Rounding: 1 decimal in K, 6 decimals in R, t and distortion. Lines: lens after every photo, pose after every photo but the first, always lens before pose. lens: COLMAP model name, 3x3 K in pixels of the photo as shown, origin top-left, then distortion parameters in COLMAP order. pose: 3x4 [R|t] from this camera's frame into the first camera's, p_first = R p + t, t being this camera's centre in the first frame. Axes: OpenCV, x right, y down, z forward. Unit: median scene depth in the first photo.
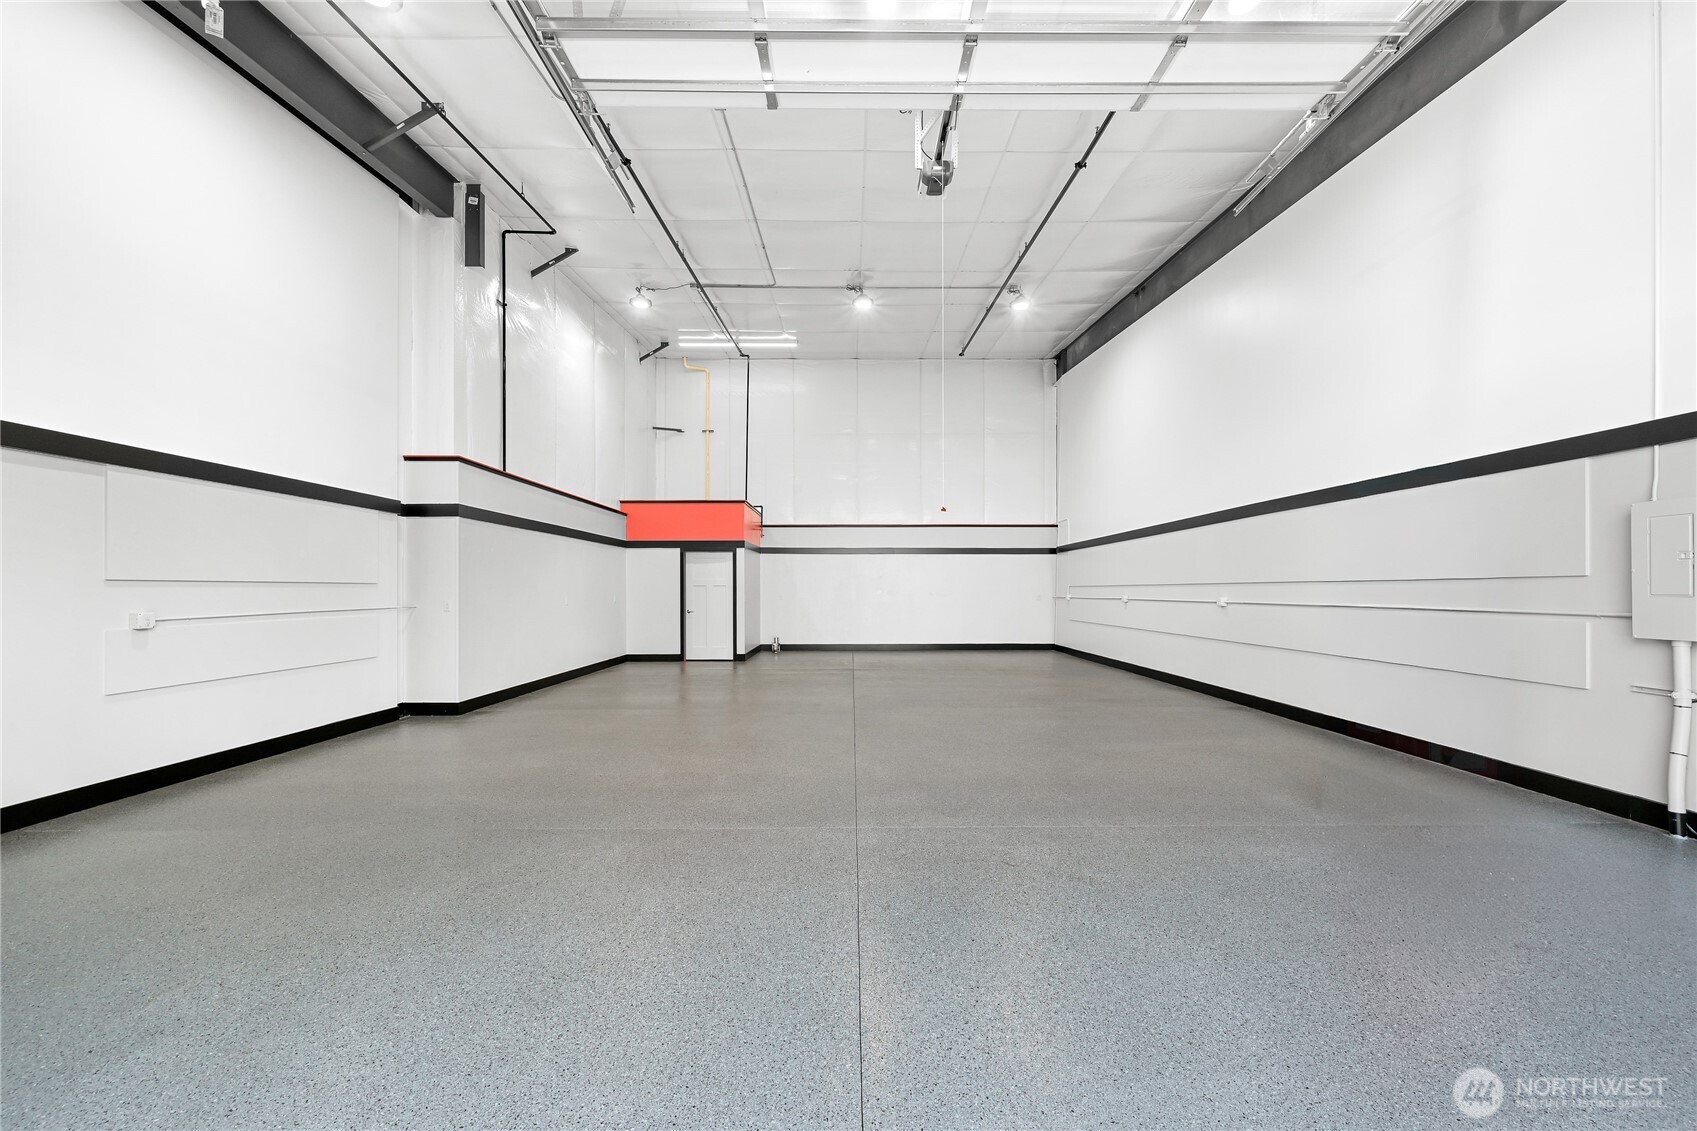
lens RADIAL K [[675.7, 0, 846.5], [0, 675.7, 586.0], [0, 0, 1]] dist [0.000910, -0.000046]
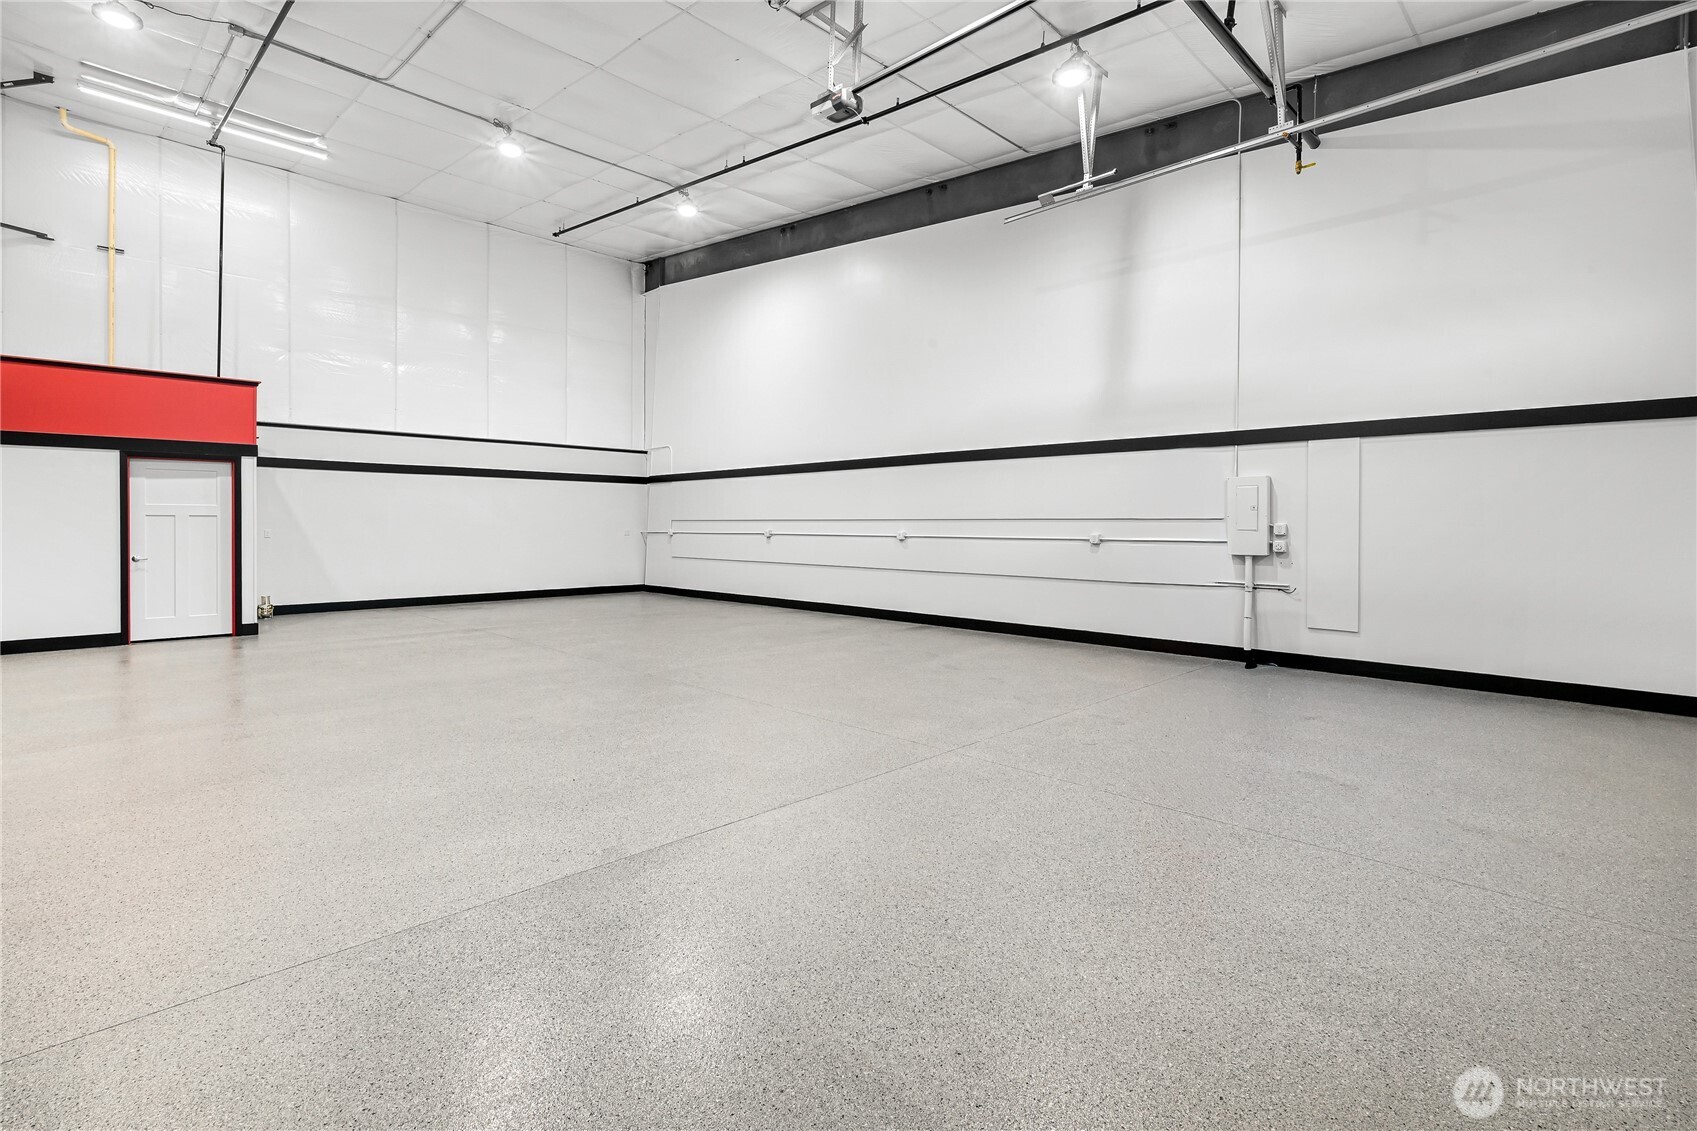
lens RADIAL K [[795.8, 0, 850.8], [0, 795.8, 538.7], [0, 0, 1]] dist [0.000138, -0.000791]
pose [[0.704569, -0.009303, 0.709574, -0.286347], [-0.008225, 0.999740, 0.021275, -0.000113], [-0.709588, -0.020826, 0.704309, 0.070005]]
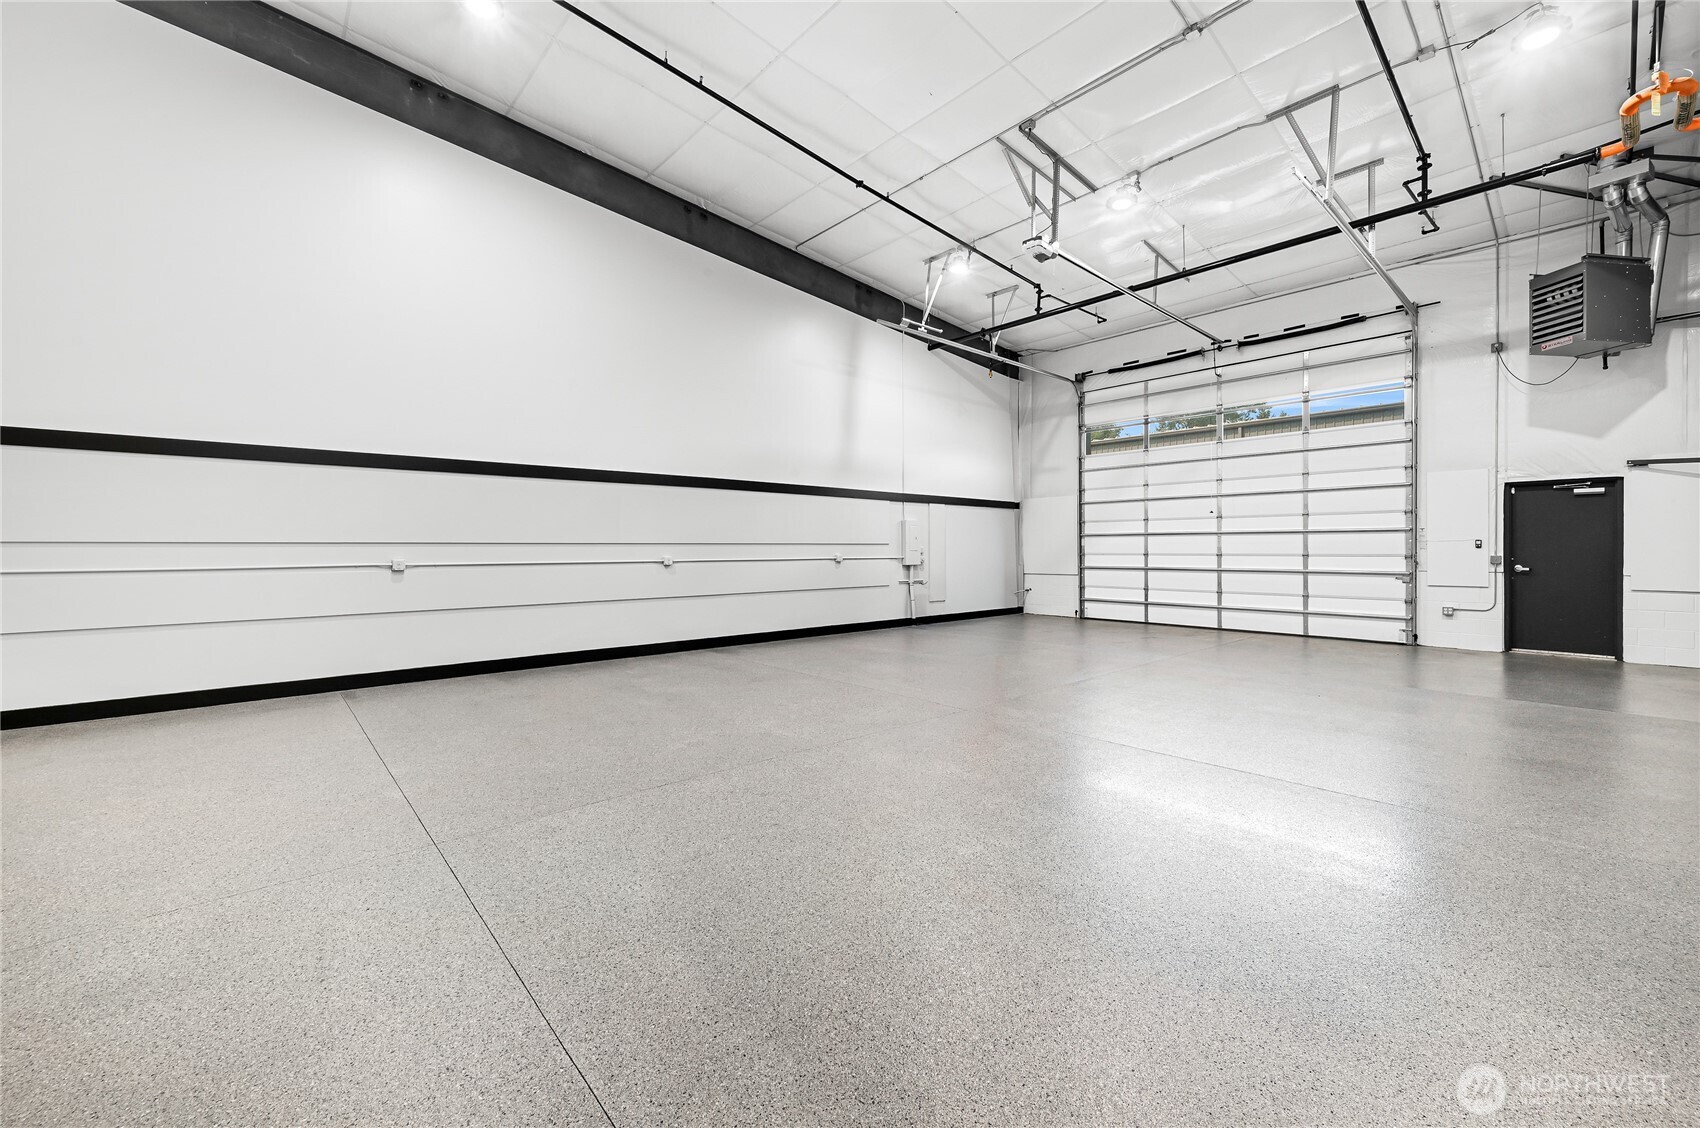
lens RADIAL K [[672.0, 0, 847.1], [0, 672.0, 553.9], [0, 0, 1]] dist [0.000700, 0.000108]
pose [[-0.659728, -0.001360, 0.751503, -0.262372], [-0.000436, 0.999999, 0.001427, 0.006355], [-0.751504, 0.000614, -0.659728, 0.923918]]
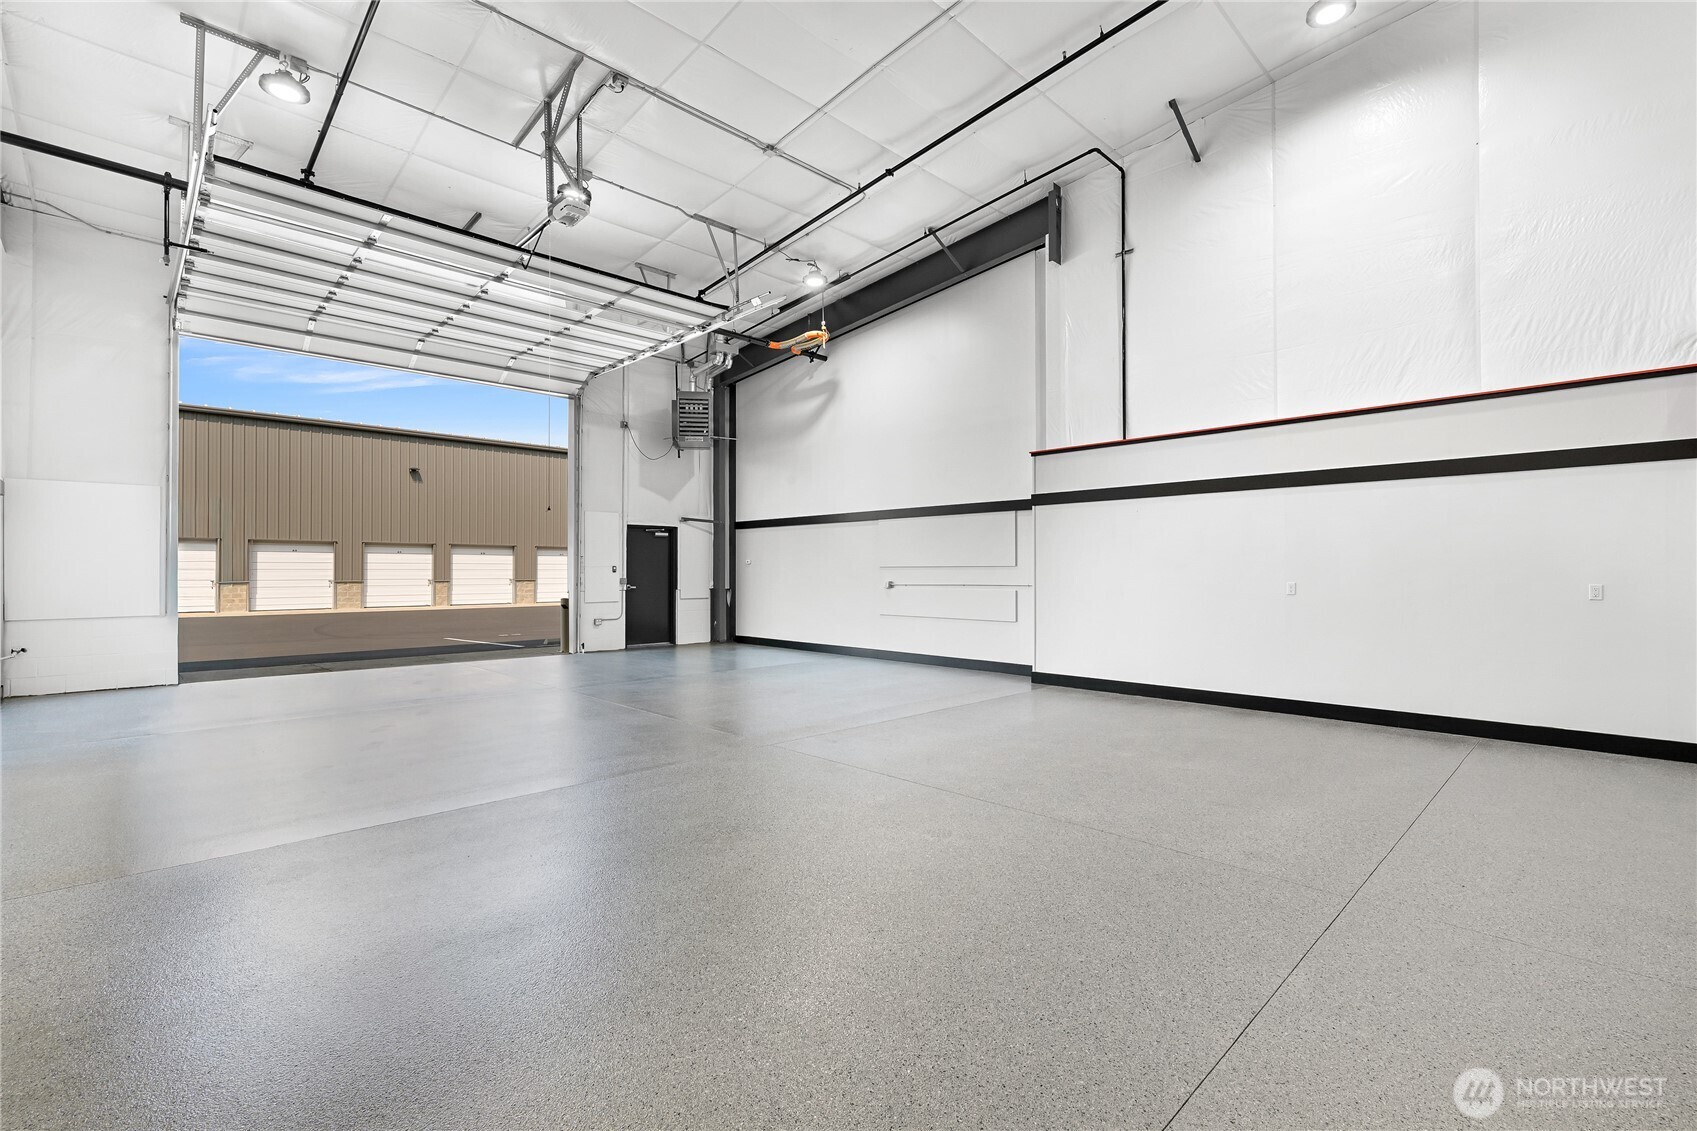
lens RADIAL K [[755.6, 0, 845.5], [0, 755.6, 569.8], [0, 0, 1]] dist [-0.001037, -0.000144]
pose [[-0.720473, 0.003195, -0.693476, 0.280929], [0.008663, 0.999953, -0.004394, 0.004945], [0.693429, -0.009174, -0.720466, 0.938541]]
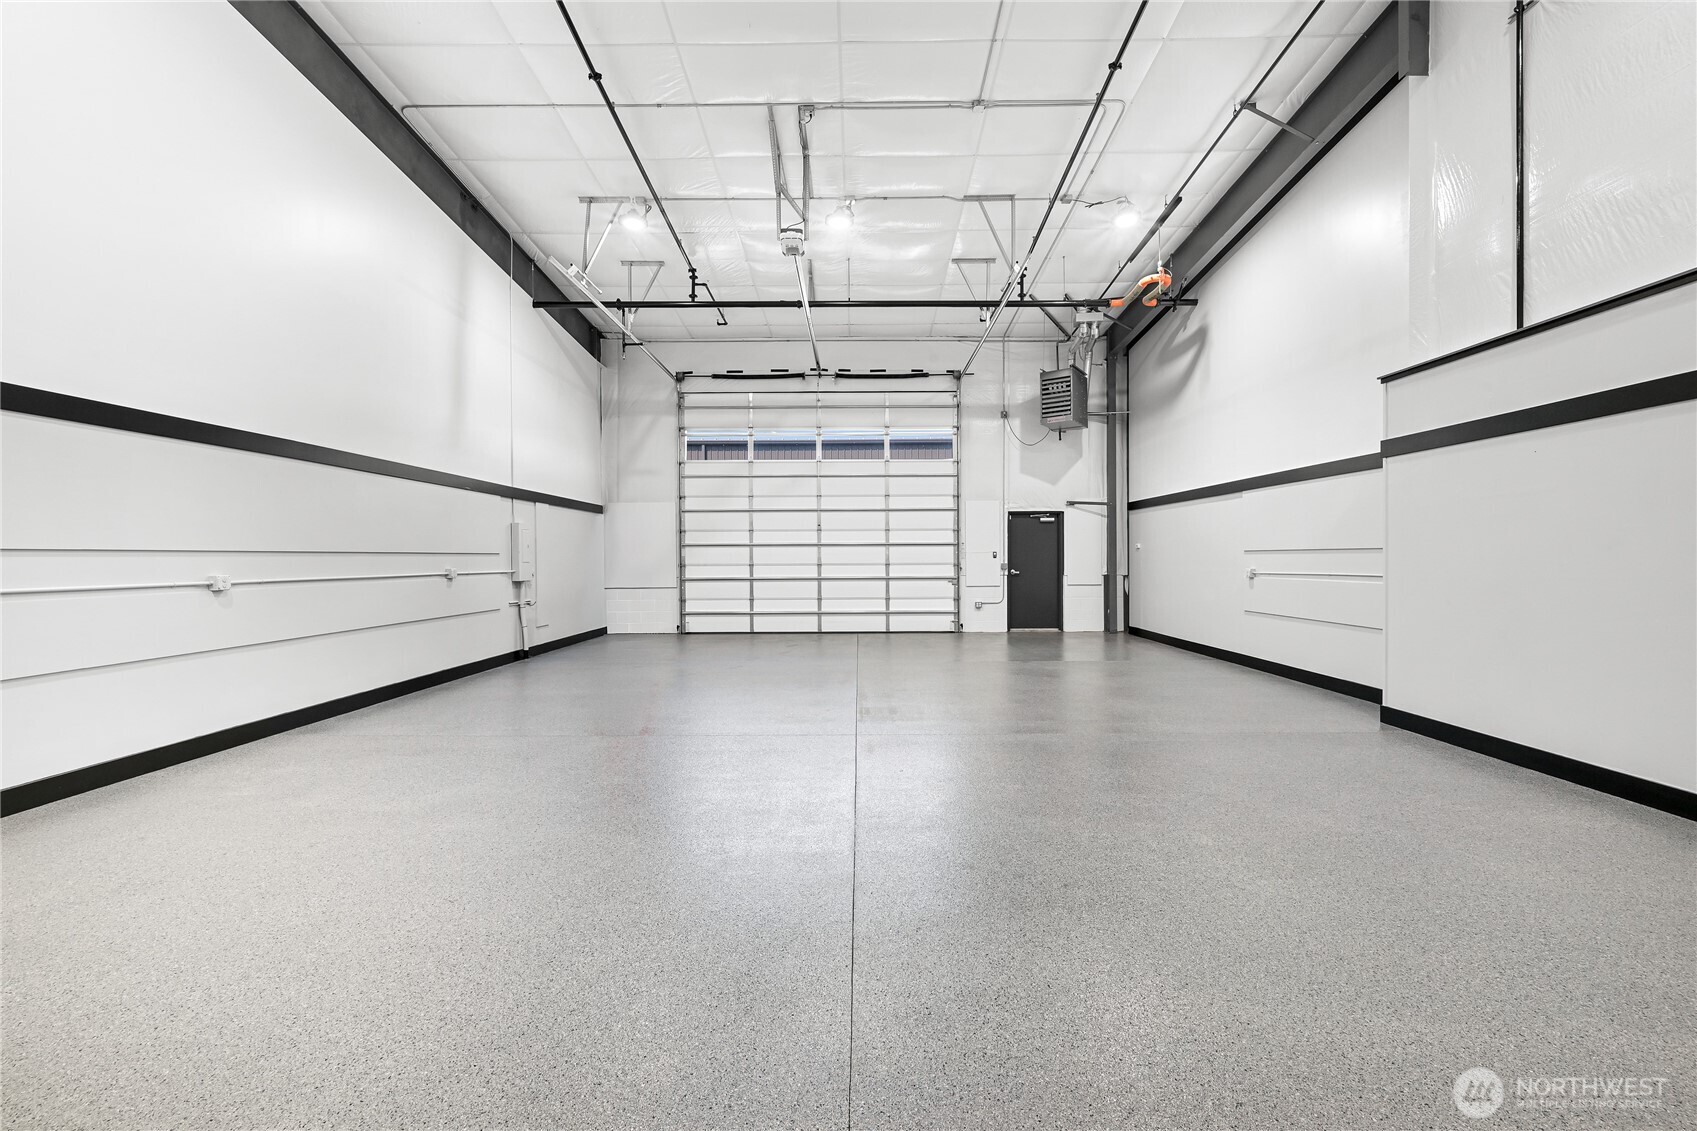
lens RADIAL K [[723.3, 0, 848.5], [0, 723.3, 565.5], [0, 0, 1]] dist [-0.001310, -0.000024]
pose [[-0.999834, 0.007664, 0.016532, 0.002490], [0.007734, 0.999961, 0.004175, 0.006021], [-0.016499, 0.004302, -0.999855, 1.004331]]
